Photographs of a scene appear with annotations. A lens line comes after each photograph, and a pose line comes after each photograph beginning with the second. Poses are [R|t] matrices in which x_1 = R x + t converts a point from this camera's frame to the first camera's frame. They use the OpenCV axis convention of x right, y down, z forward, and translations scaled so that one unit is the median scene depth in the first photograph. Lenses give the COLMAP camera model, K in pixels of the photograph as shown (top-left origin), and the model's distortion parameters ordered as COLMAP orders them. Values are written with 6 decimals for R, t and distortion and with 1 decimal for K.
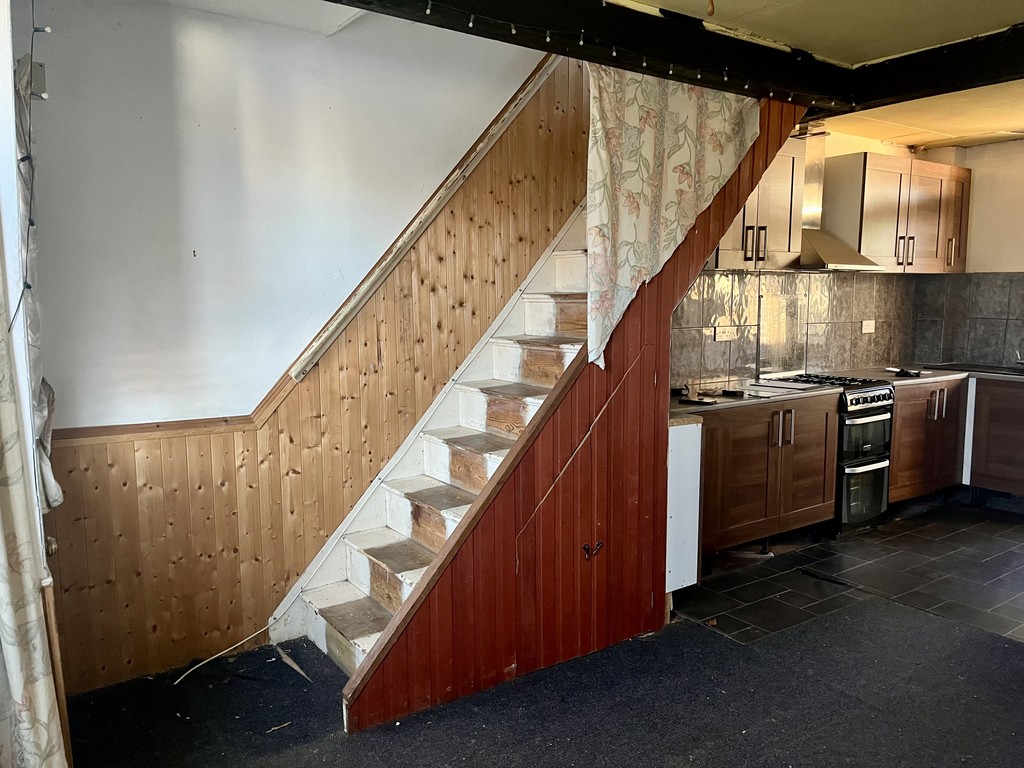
lens RADIAL K [[769.9, 0, 515.1], [0, 769.9, 389.8], [0, 0, 1]] dist [0.064706, -0.079380]
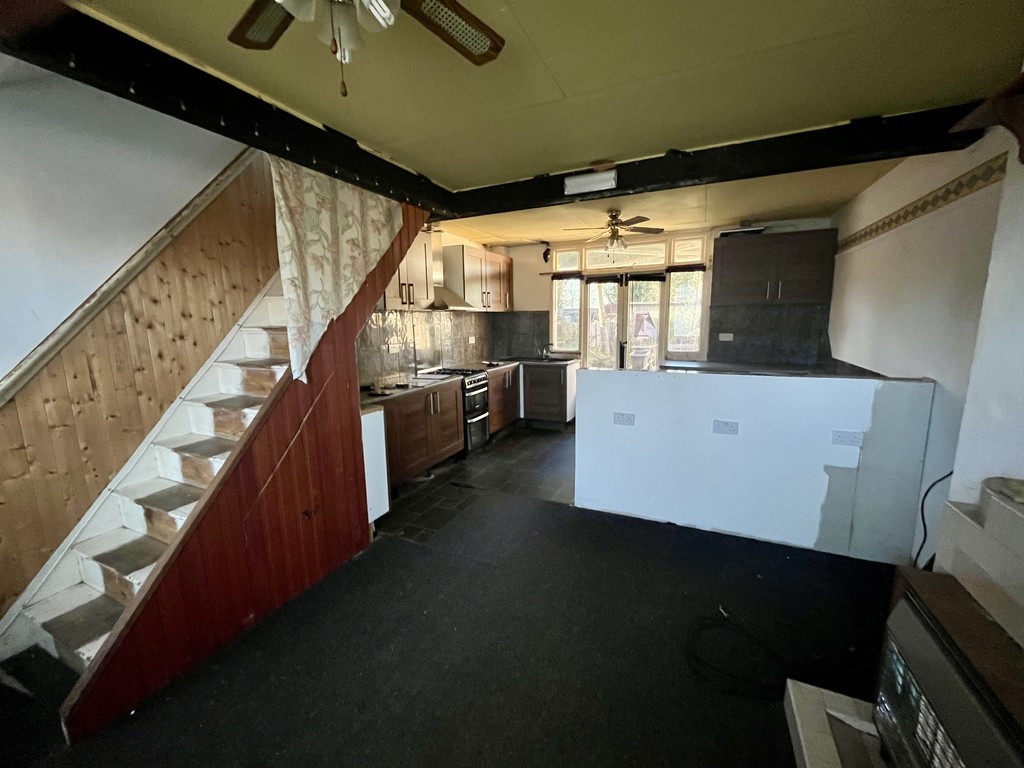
lens RADIAL K [[411.6, 0, 511.3], [0, 411.6, 383.0], [0, 0, 1]] dist [-0.002326, -0.000475]
pose [[0.862259, -0.089311, 0.498531, 0.043463], [0.075477, 0.995997, 0.047887, -0.023302], [-0.500812, -0.003664, 0.865548, 0.121736]]
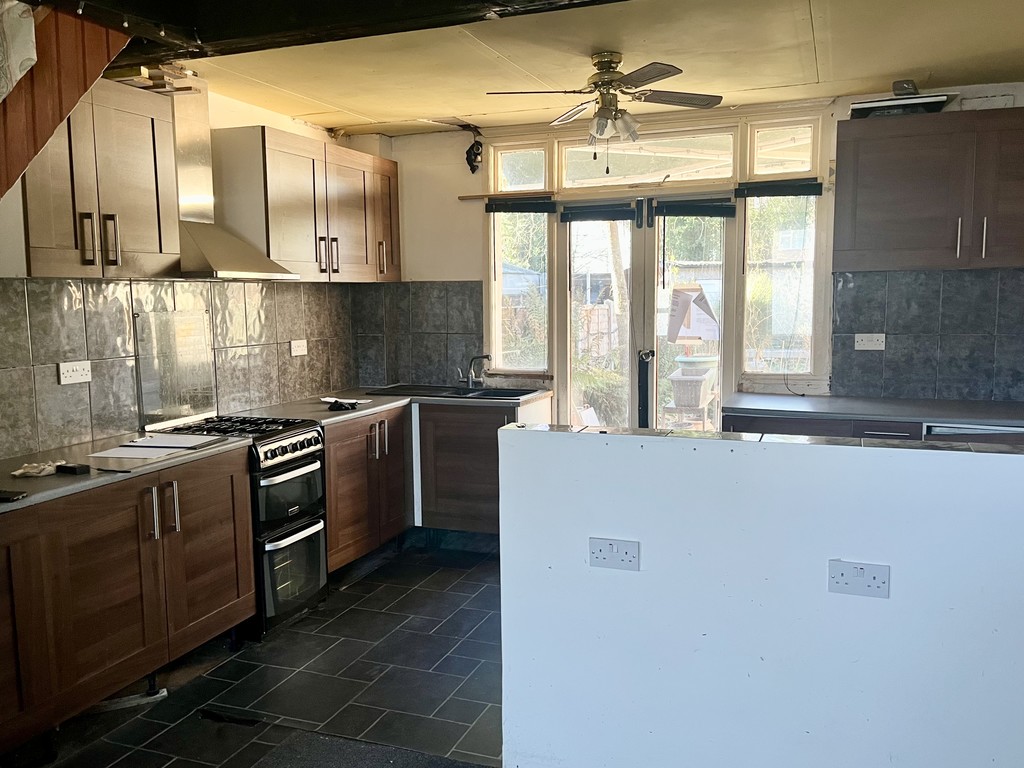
lens RADIAL K [[852.1, 0, 514.2], [0, 852.1, 387.6], [0, 0, 1]] dist [0.084088, -0.119569]
pose [[0.823338, -0.069867, 0.563234, 0.168914], [0.078498, 0.996874, 0.008910, -0.037971], [-0.562096, 0.036876, 0.826250, 0.179901]]
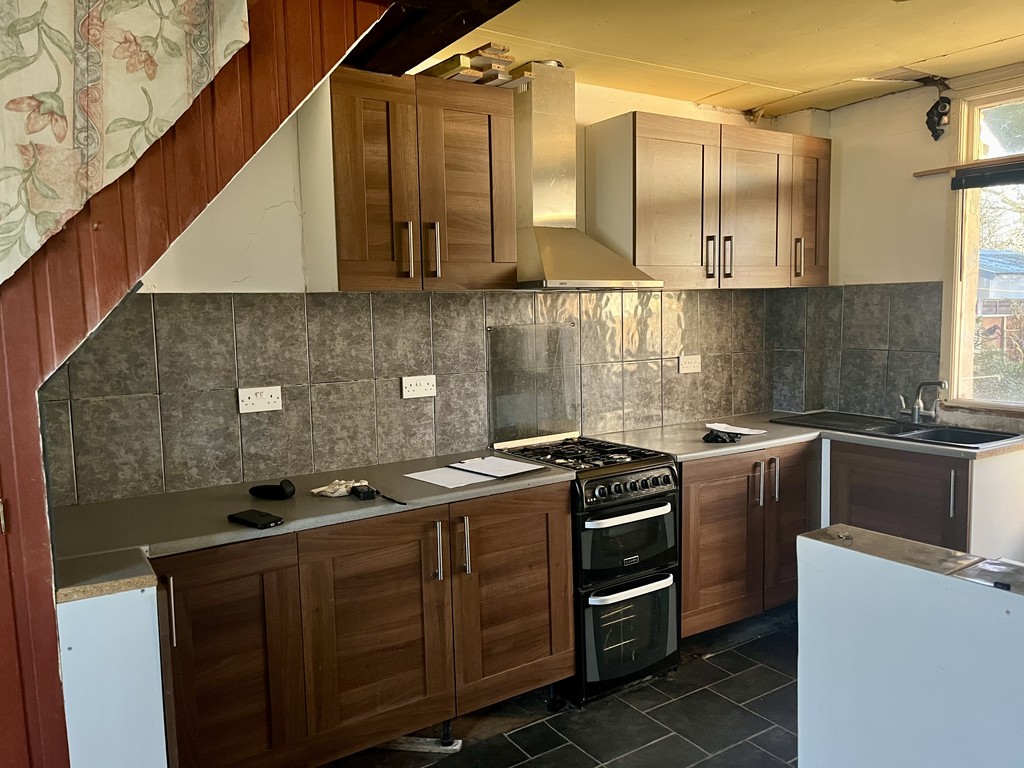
lens RADIAL K [[778.7, 0, 512.0], [0, 778.7, 384.0], [0, 0, 1]] dist [0.067250, -0.090366]
pose [[0.999630, -0.016491, -0.021618, 0.381380], [0.015949, 0.999559, -0.025033, -0.059511], [0.022021, 0.024679, 0.999453, 0.352993]]
